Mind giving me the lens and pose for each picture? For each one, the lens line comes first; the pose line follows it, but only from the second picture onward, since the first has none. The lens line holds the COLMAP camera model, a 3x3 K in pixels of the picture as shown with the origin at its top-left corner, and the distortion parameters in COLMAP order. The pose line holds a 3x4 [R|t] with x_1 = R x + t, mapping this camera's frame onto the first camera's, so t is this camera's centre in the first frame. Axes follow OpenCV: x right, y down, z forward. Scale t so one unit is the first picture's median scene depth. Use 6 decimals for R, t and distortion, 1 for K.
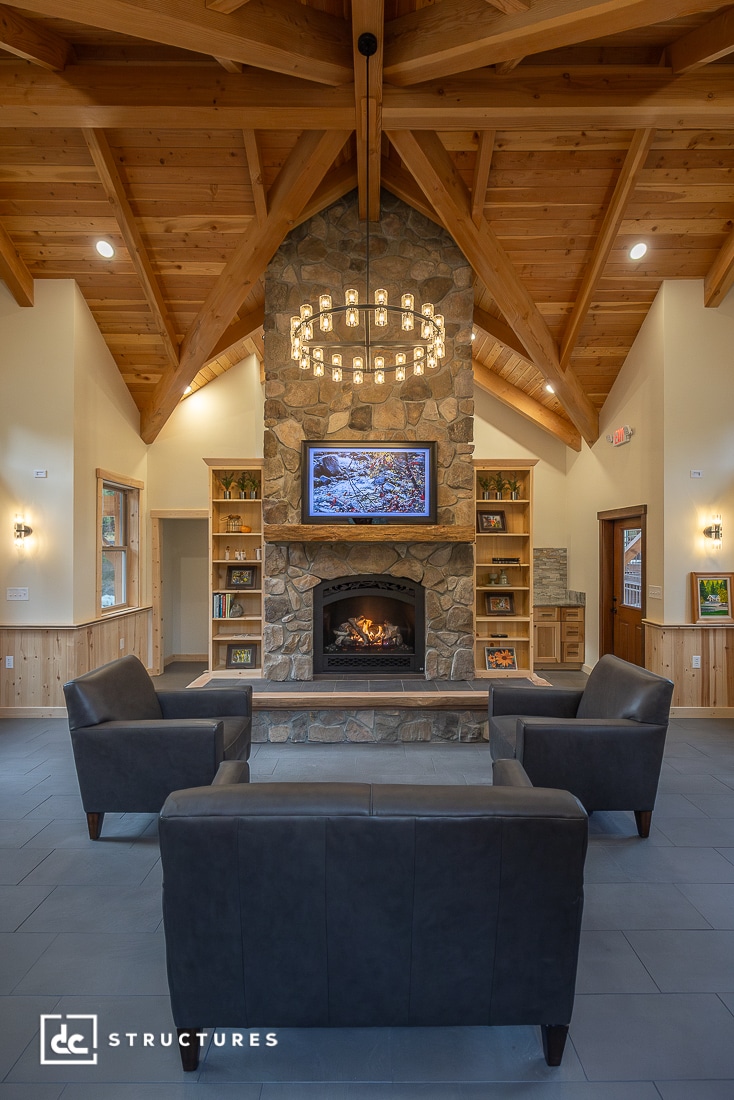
lens RADIAL K [[496.0, 0, 373.7], [0, 496.0, 553.1], [0, 0, 1]] dist [0.007674, -0.004047]
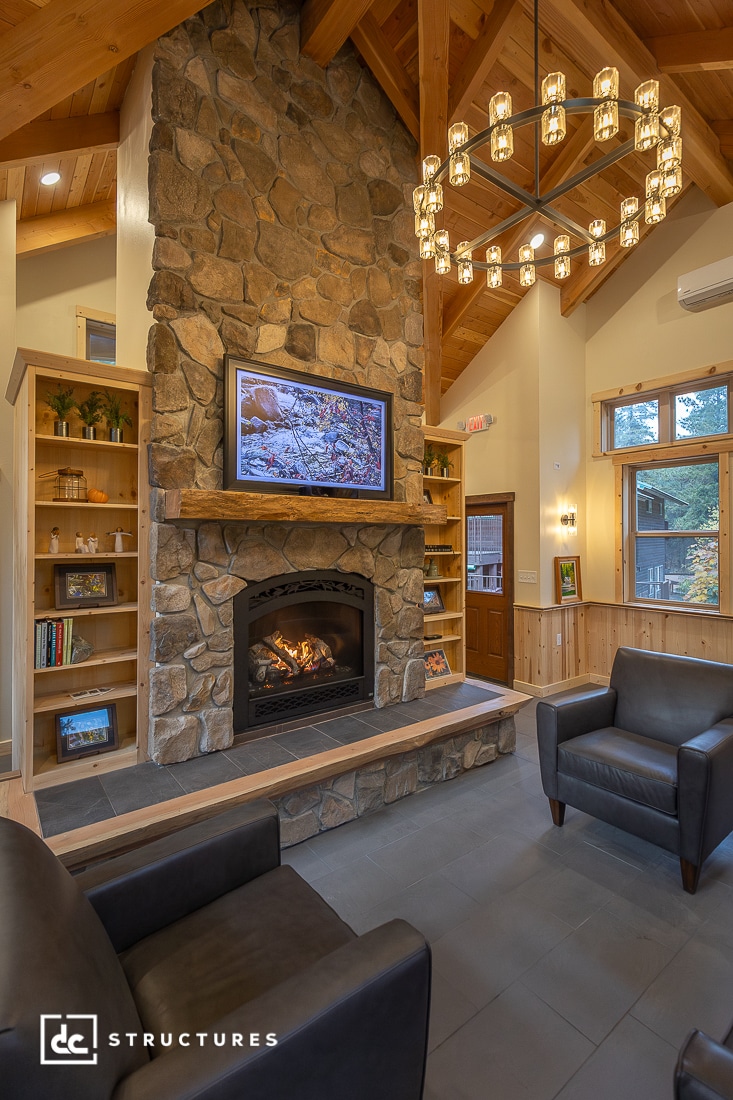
lens RADIAL K [[496.0, 0, 355.4], [0, 496.0, 535.1], [0, 0, 1]] dist [0.007674, -0.004047]
pose [[0.807895, 0.002807, 0.589320, -0.367562], [0.003971, 0.999940, -0.010206, 0.000886], [-0.589314, 0.010586, 0.807835, 0.411188]]
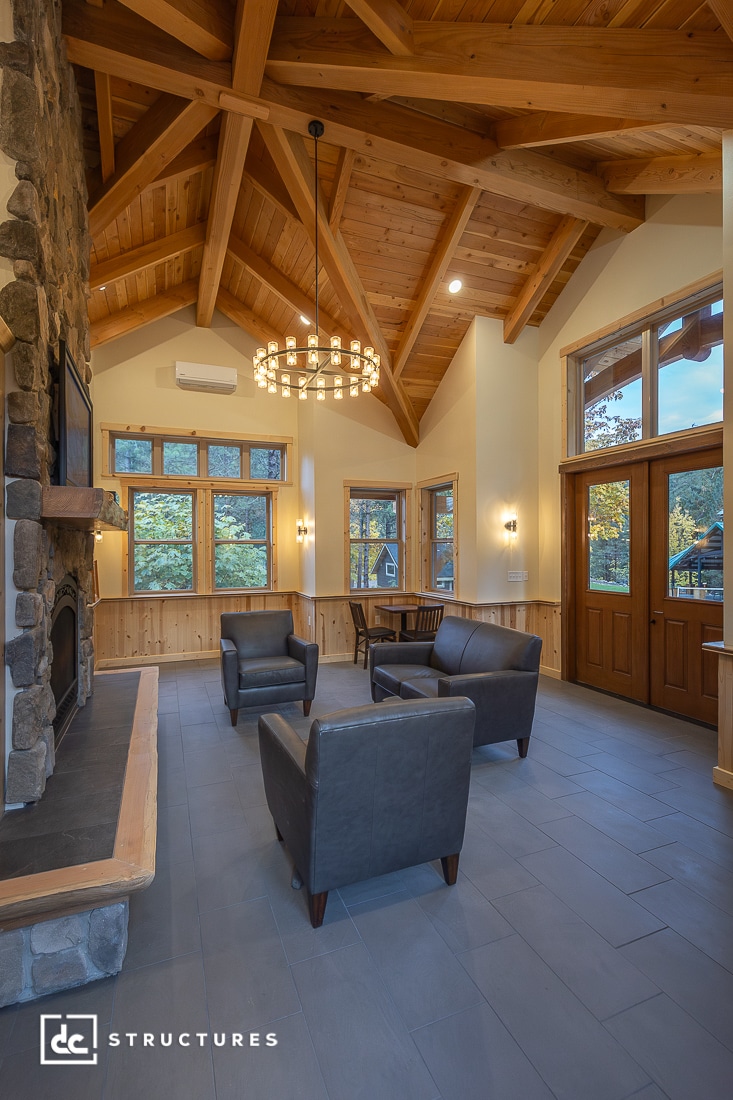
lens RADIAL K [[496.0, 0, 357.0], [0, 496.0, 549.7], [0, 0, 1]] dist [0.007674, -0.004047]
pose [[-0.361533, -0.004718, 0.932347, -0.782391], [0.008201, 0.999932, 0.008240, 0.006589], [-0.932323, 0.010625, -0.361470, 0.883161]]
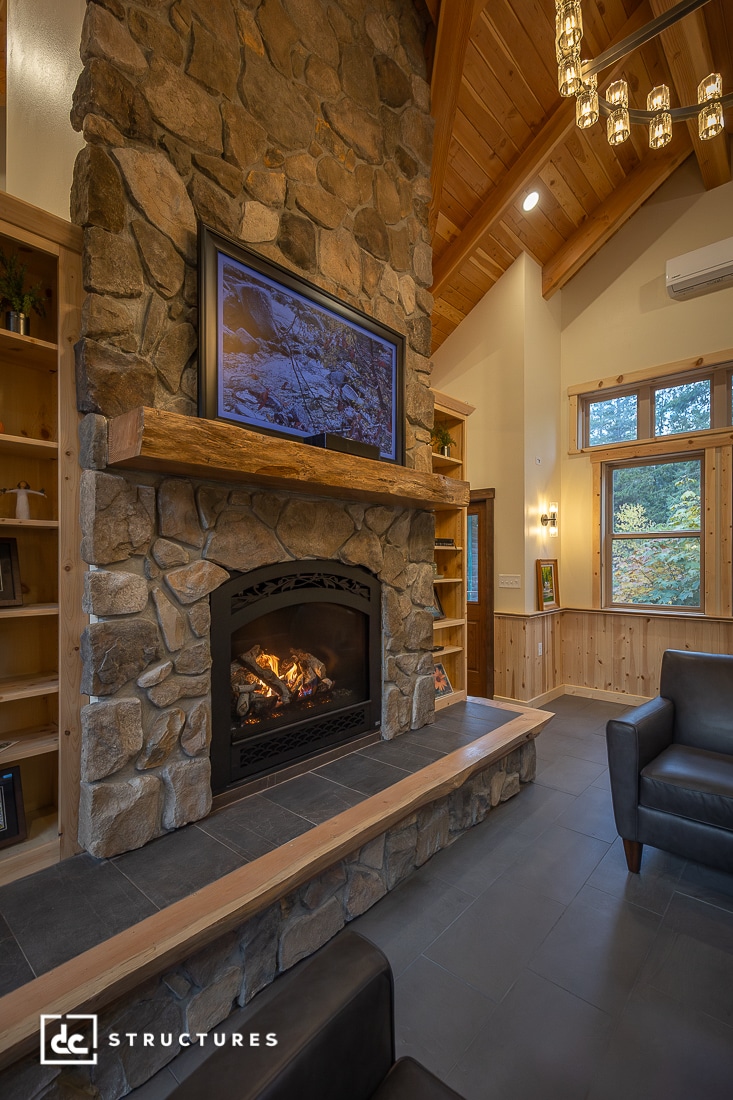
lens RADIAL K [[496.0, 0, 361.0], [0, 496.0, 564.0], [0, 0, 1]] dist [0.007674, -0.004047]
pose [[0.678199, -0.005400, 0.734858, -0.346411], [0.006307, 0.999979, 0.001527, 0.046657], [-0.734851, 0.003600, 0.678219, 0.625971]]
